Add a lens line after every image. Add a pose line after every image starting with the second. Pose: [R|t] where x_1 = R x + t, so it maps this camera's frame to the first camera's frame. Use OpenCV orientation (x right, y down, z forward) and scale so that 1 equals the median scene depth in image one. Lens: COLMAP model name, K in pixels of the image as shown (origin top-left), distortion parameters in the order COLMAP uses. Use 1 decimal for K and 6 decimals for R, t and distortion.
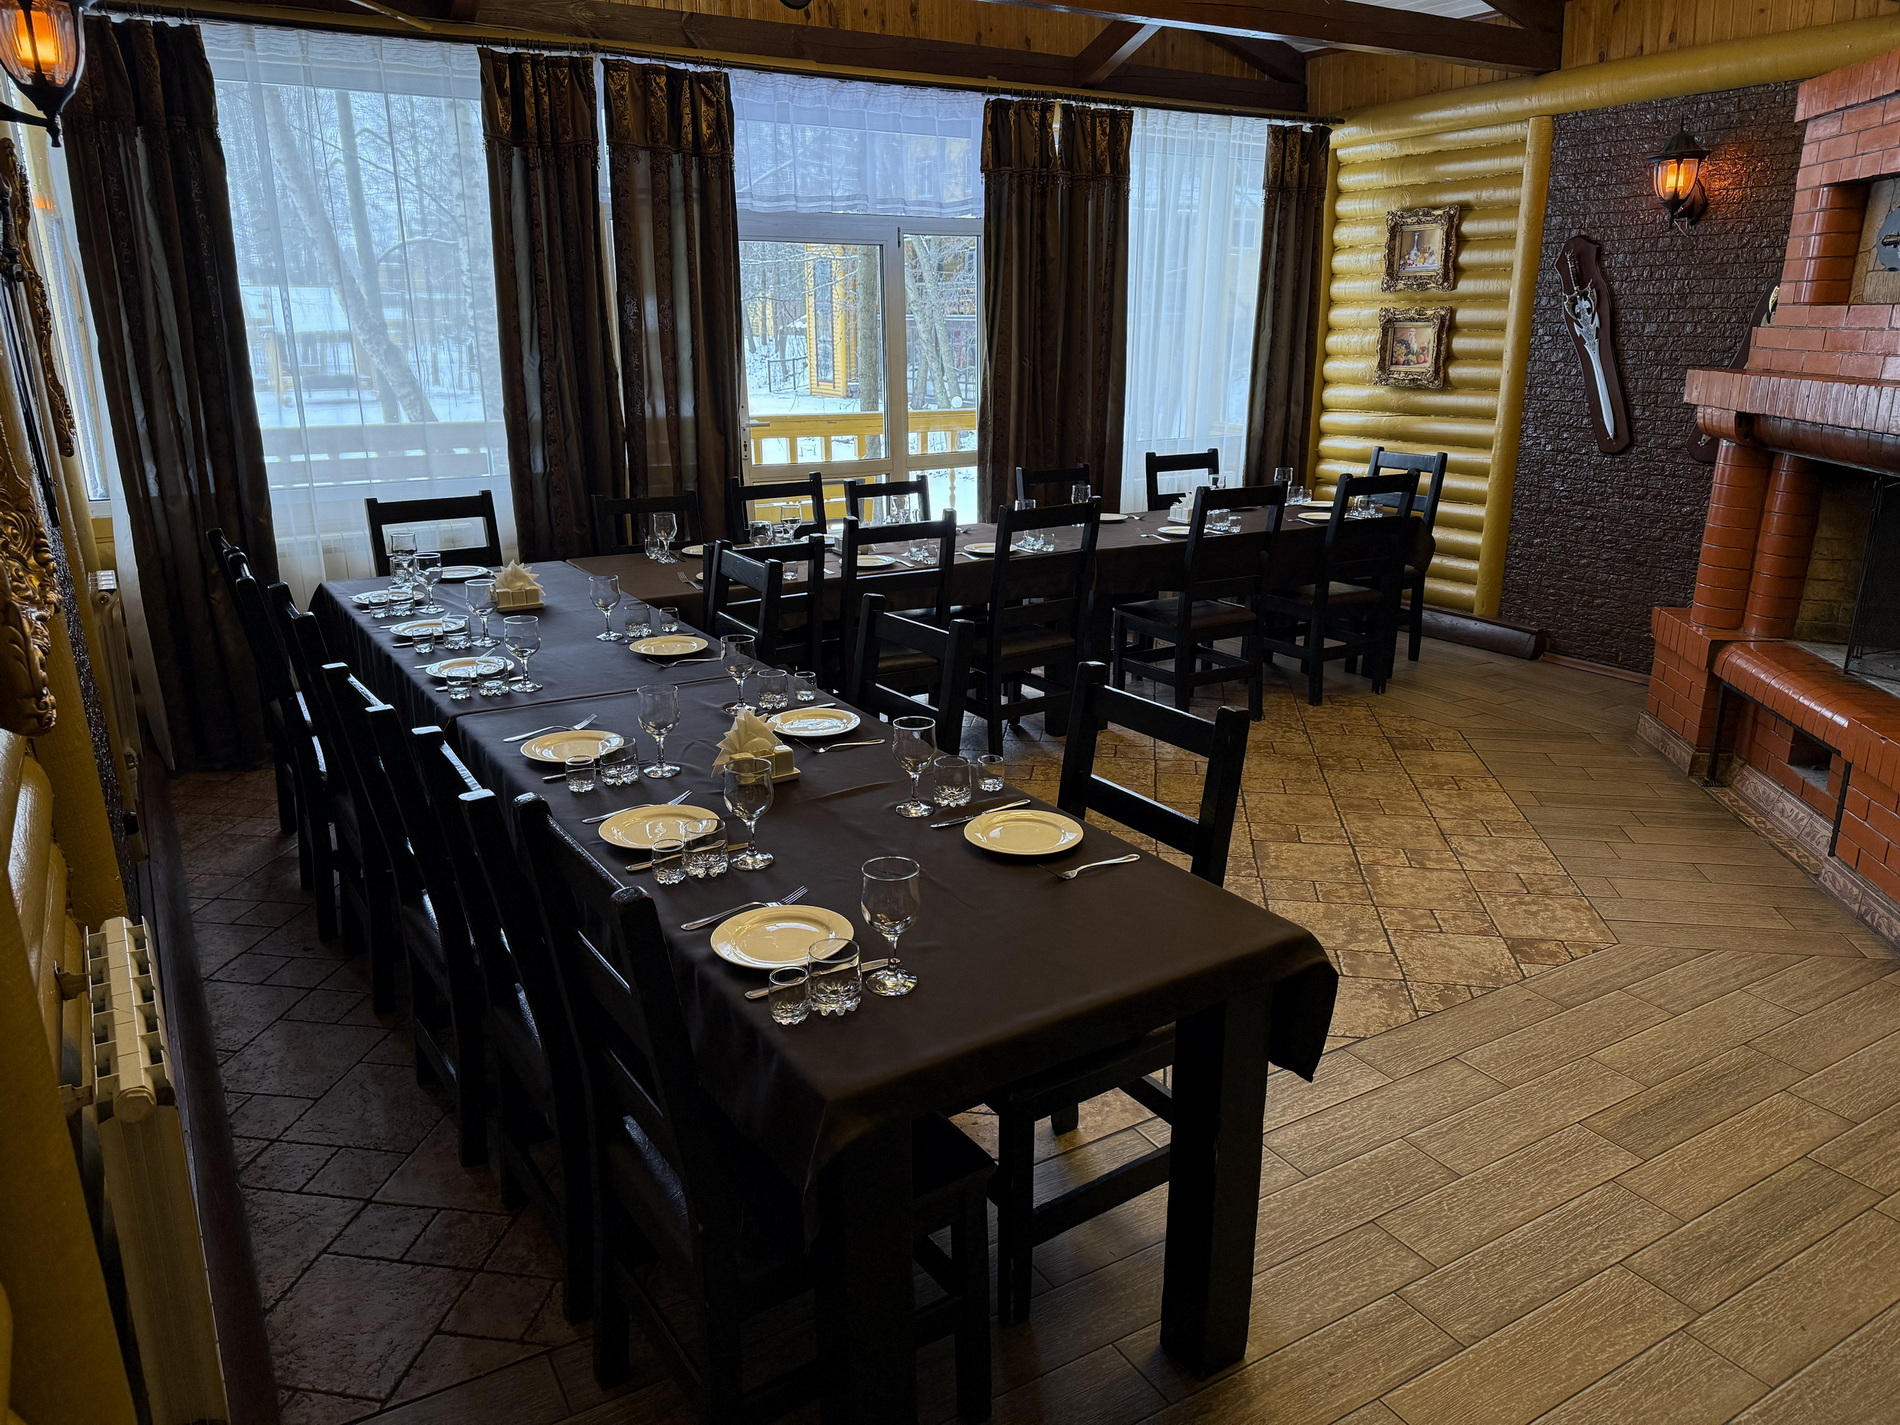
lens RADIAL K [[1325.7, 0, 949.0], [0, 1325.7, 714.7], [0, 0, 1]] dist [0.000640, 0.003307]
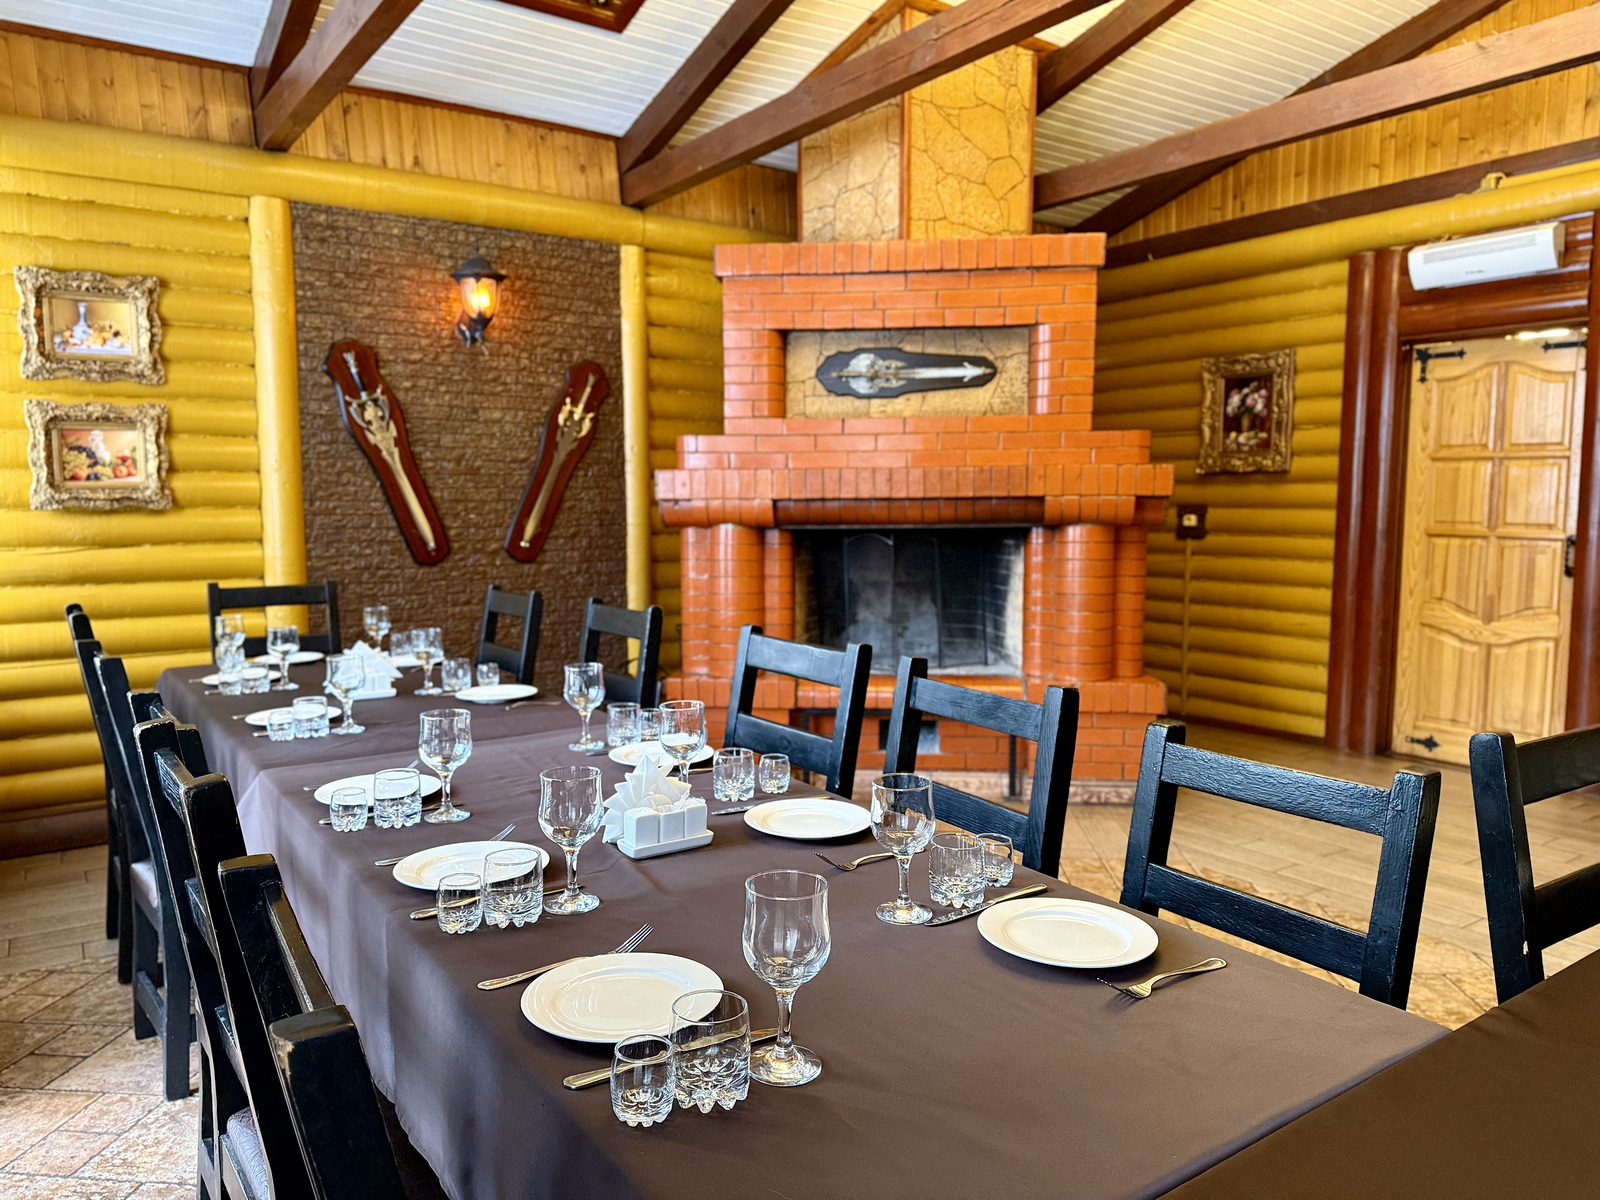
lens RADIAL K [[1116.4, 0, 801.5], [0, 1116.4, 600.0], [0, 0, 1]] dist [0.000640, 0.003307]
pose [[-0.027451, -0.091507, 0.995426, -0.292771], [0.286338, 0.953354, 0.095536, -0.159588], [-0.957735, 0.287651, 0.000032, 0.693793]]
